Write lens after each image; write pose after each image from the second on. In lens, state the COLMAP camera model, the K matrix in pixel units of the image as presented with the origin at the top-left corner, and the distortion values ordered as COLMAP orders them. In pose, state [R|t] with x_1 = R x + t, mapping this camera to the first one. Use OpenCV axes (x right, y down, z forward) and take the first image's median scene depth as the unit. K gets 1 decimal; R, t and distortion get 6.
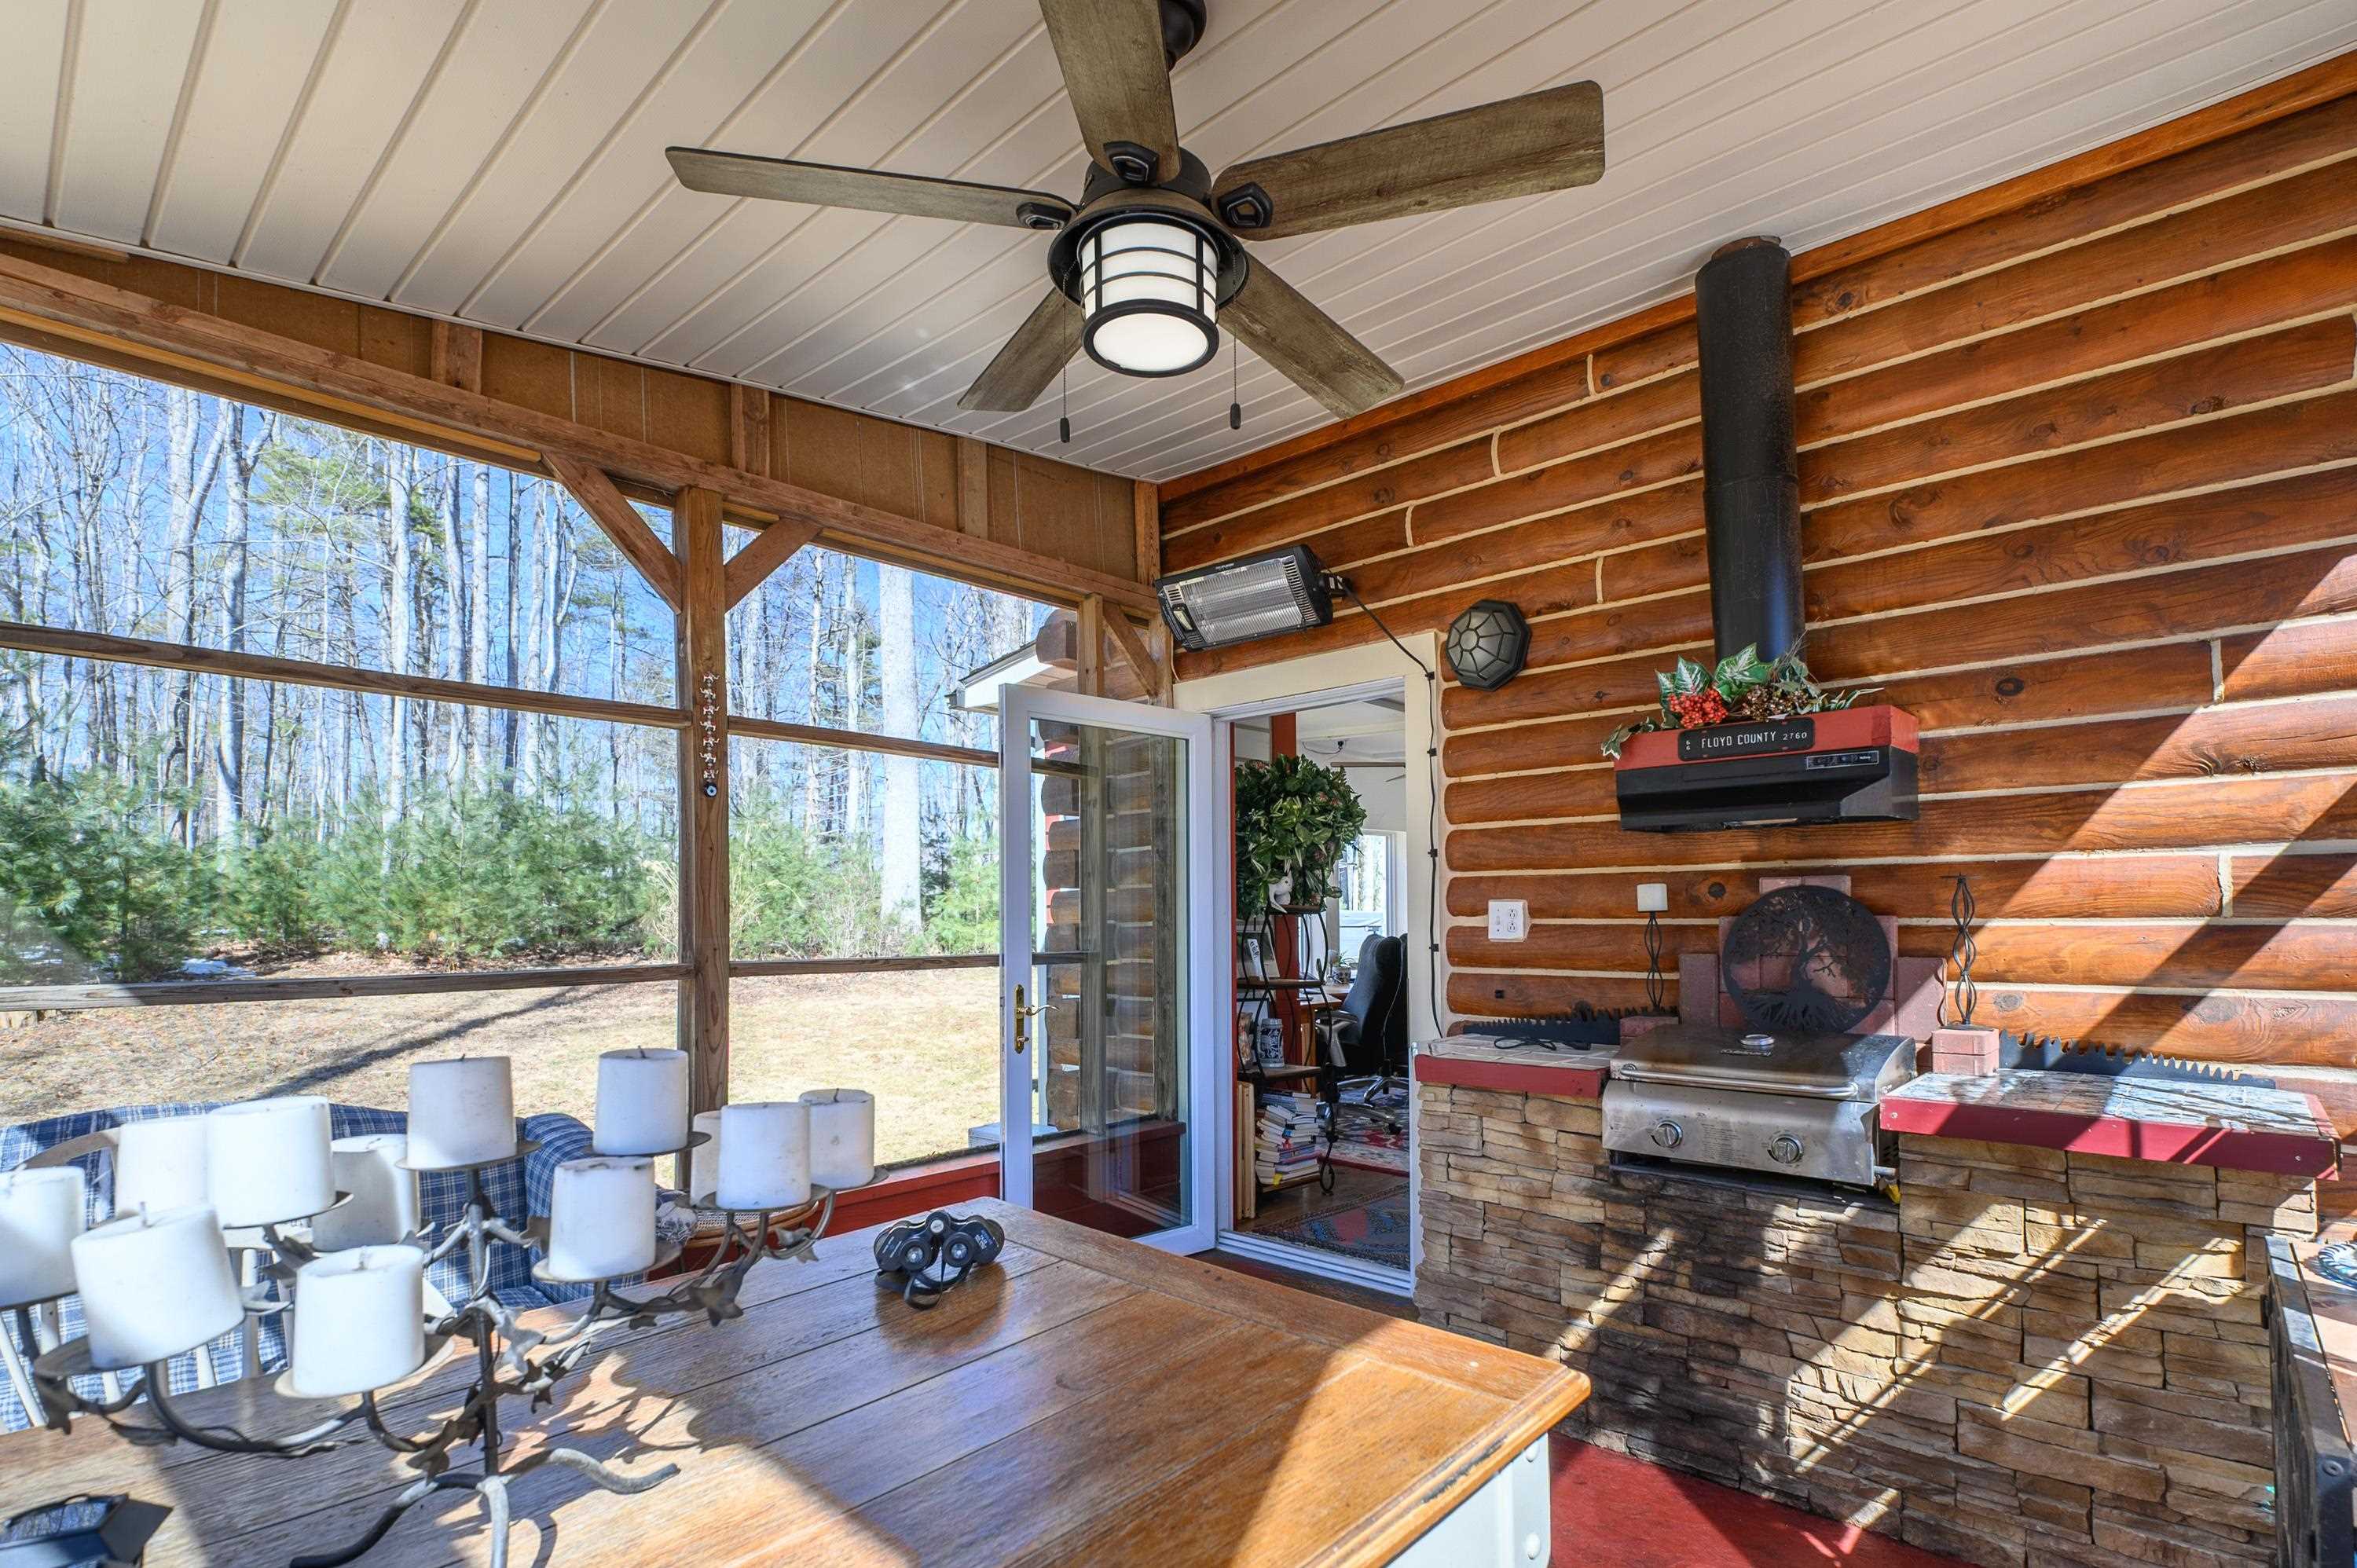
lens RADIAL K [[1488.6, 0, 1178.5], [0, 1488.6, 784.0], [0, 0, 1]] dist [-0.002708, -0.001110]
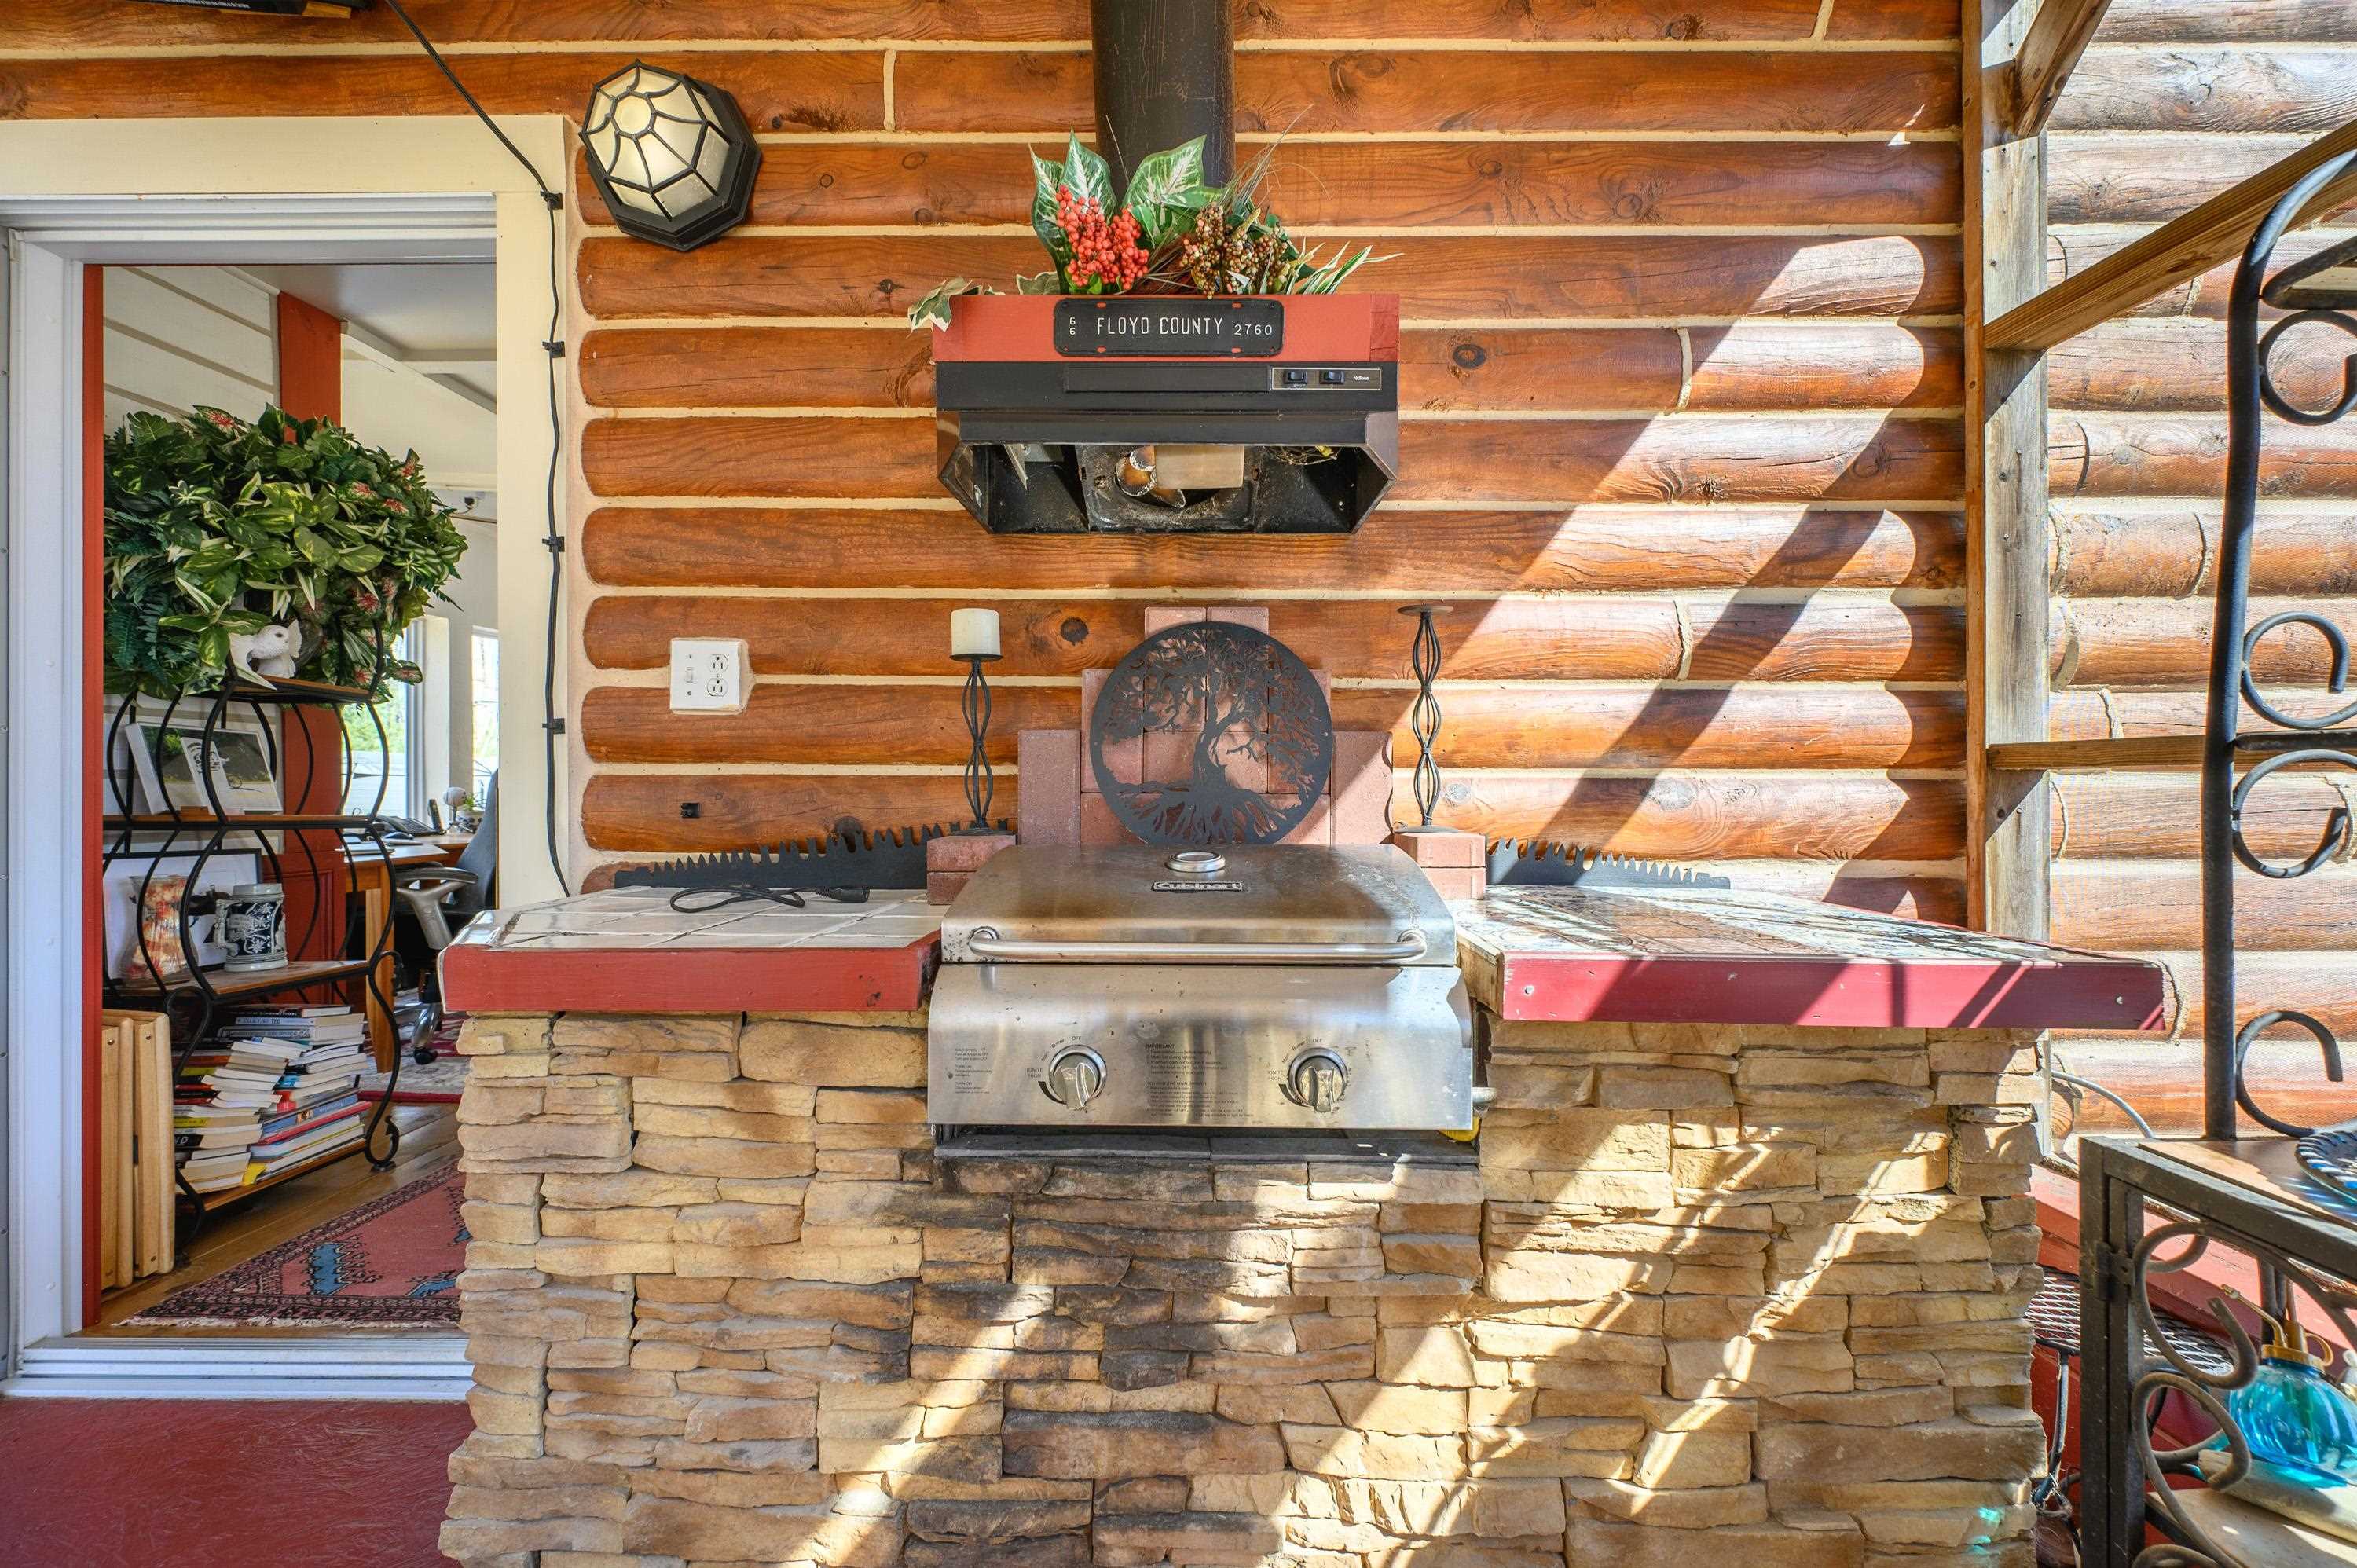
lens RADIAL K [[1005.3, 0, 1178.5], [0, 1005.3, 784.0], [0, 0, 1]] dist [0.001122, -0.000066]
pose [[0.799736, -0.002237, 0.600348, 0.161667], [-0.039483, 0.997632, 0.056313, 0.121779], [-0.599052, -0.068738, 0.797754, 0.705531]]
